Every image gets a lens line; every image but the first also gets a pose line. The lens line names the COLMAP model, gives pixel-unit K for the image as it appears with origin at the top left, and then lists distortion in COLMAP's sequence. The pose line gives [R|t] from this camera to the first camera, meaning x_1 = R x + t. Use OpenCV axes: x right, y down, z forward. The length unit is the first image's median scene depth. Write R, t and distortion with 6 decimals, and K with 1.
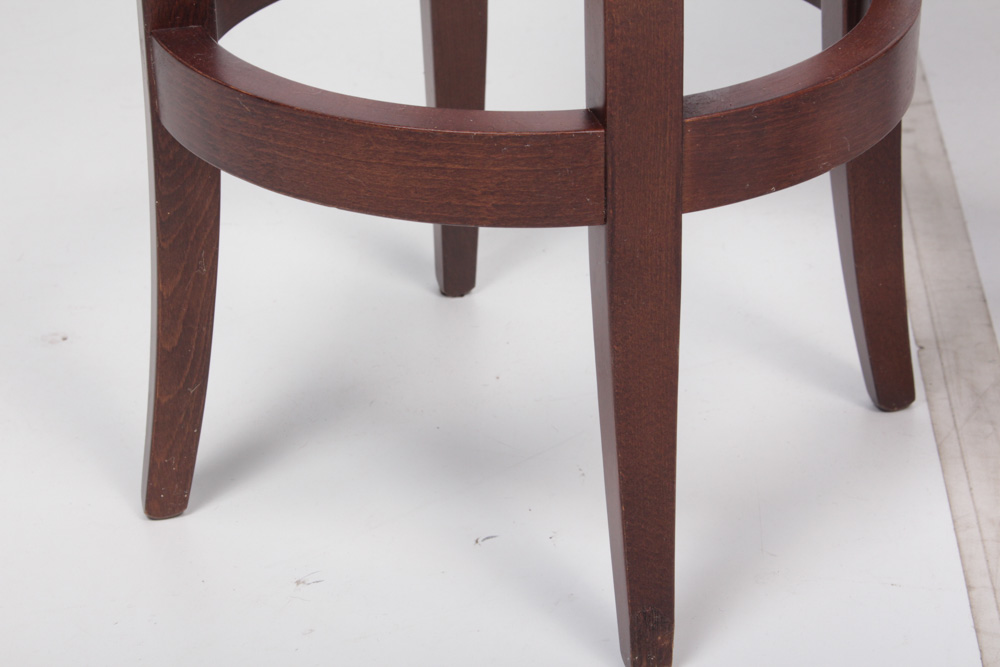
lens RADIAL K [[2398.6, 0, 498.8], [0, 2398.6, 330.6], [0, 0, 1]] dist [0.054911, 0.000000]
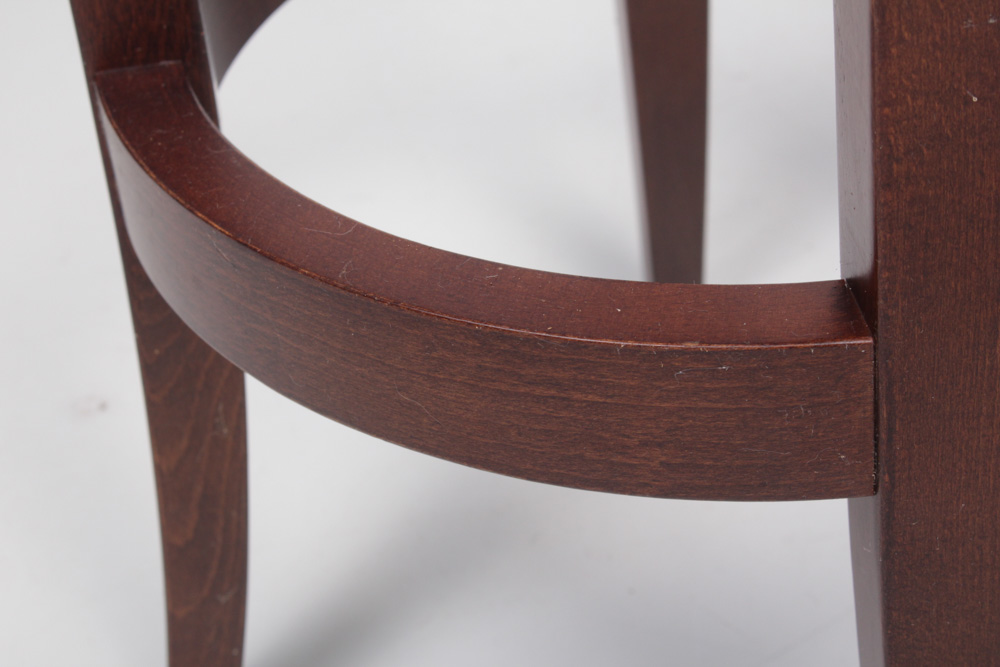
lens RADIAL K [[2398.6, 0, 503.7], [0, 2398.6, 339.7], [0, 0, 1]] dist [0.054911, 0.000000]
pose [[0.991839, 0.003744, -0.127441, 0.030419], [0.013617, 0.990740, 0.135086, -0.151360], [0.126767, -0.135719, 0.982604, 0.474601]]
